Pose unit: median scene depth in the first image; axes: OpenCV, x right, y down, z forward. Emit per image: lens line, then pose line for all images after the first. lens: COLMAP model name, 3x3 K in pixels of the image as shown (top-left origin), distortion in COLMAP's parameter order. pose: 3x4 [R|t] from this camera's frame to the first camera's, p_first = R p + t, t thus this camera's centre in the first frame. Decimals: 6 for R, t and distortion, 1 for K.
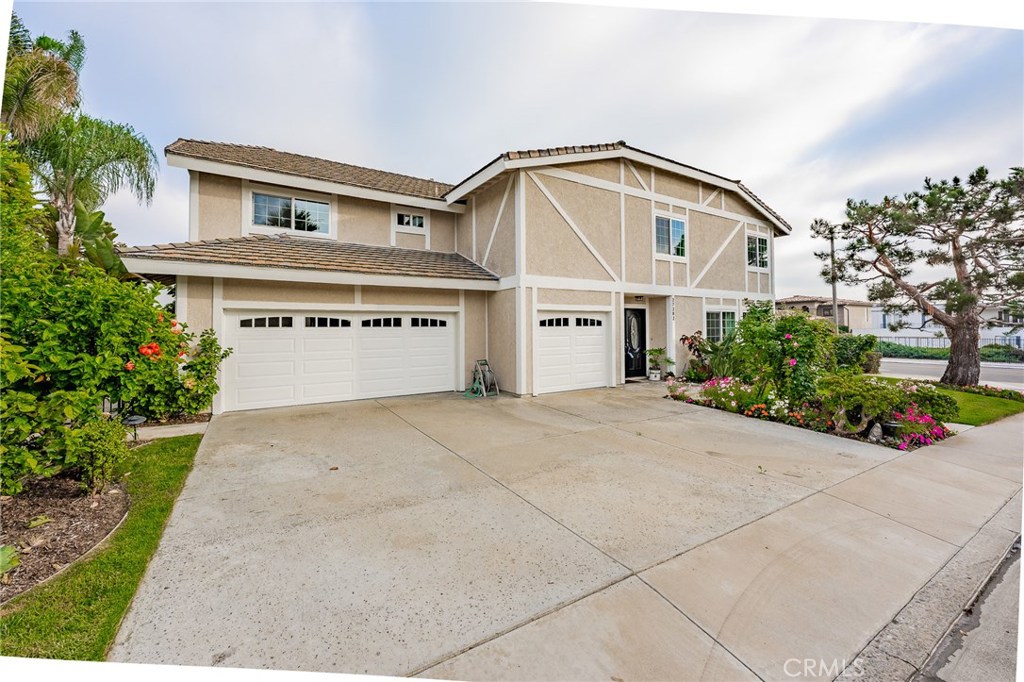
lens RADIAL K [[422.3, 0, 503.8], [0, 422.3, 330.7], [0, 0, 1]] dist [0.000811, -0.000189]
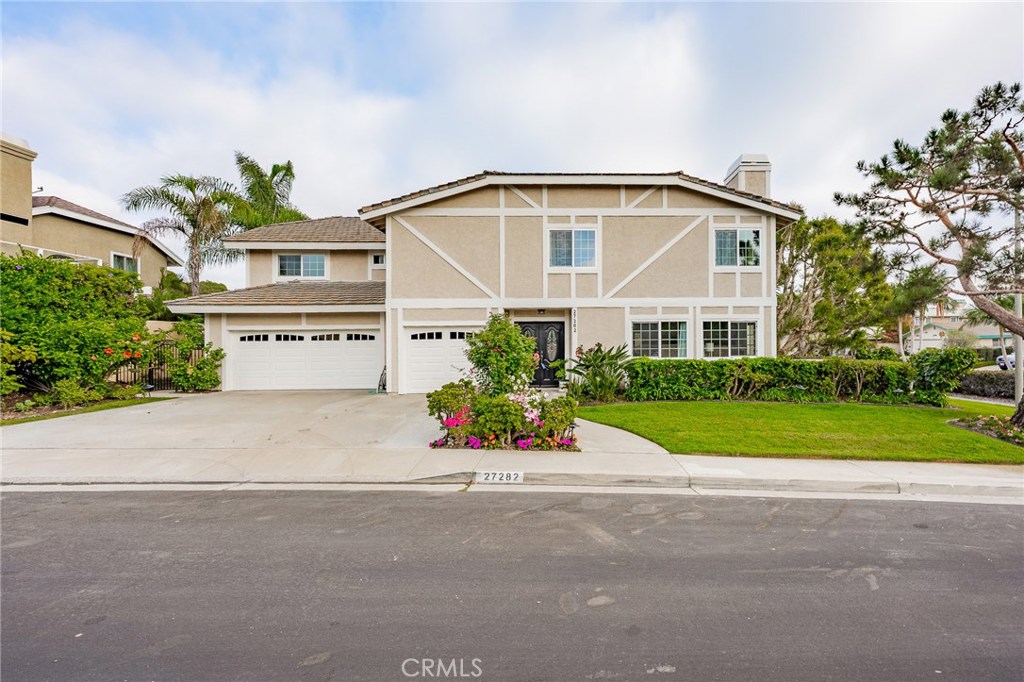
lens RADIAL K [[439.2, 0, 582.5], [0, 439.2, 345.4], [0, 0, 1]] dist [0.009177, 0.000144]
pose [[0.861003, 0.003416, -0.508589, 1.122418], [0.001629, 0.999954, 0.009475, -0.004656], [0.508598, -0.008987, 0.860957, 0.141653]]
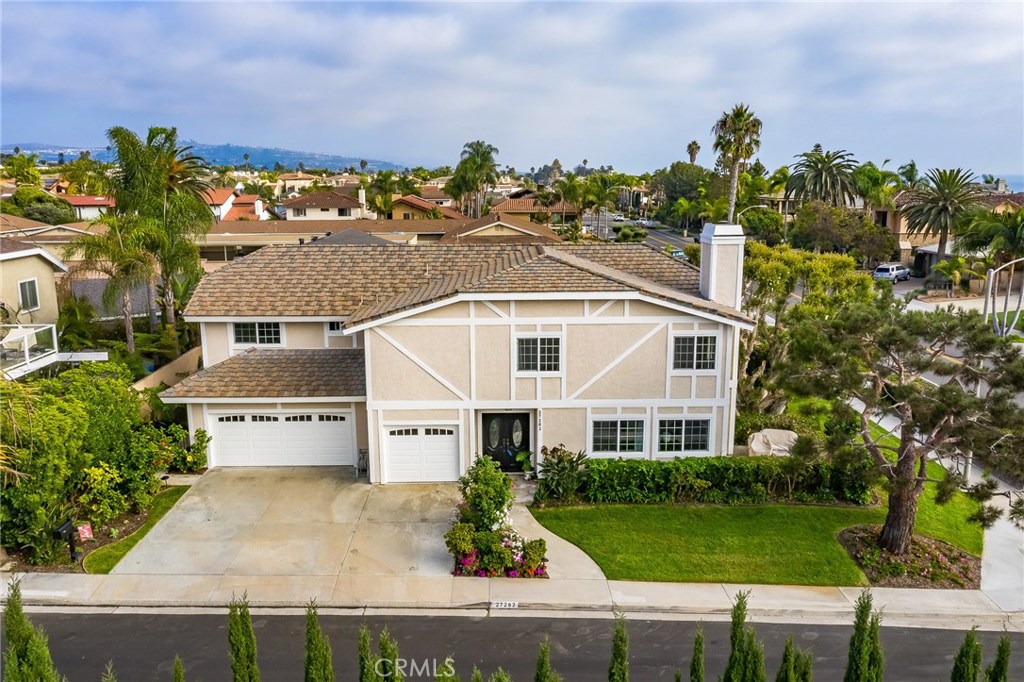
lens RADIAL K [[824.1, 0, 511.4], [0, 824.1, 340.4], [0, 0, 1]] dist [-0.006441, 0.001785]
pose [[0.848518, 0.113911, -0.516761, 1.667514], [0.002565, 0.975659, 0.219278, -0.845516], [0.529161, -0.187387, 0.827572, -0.876795]]
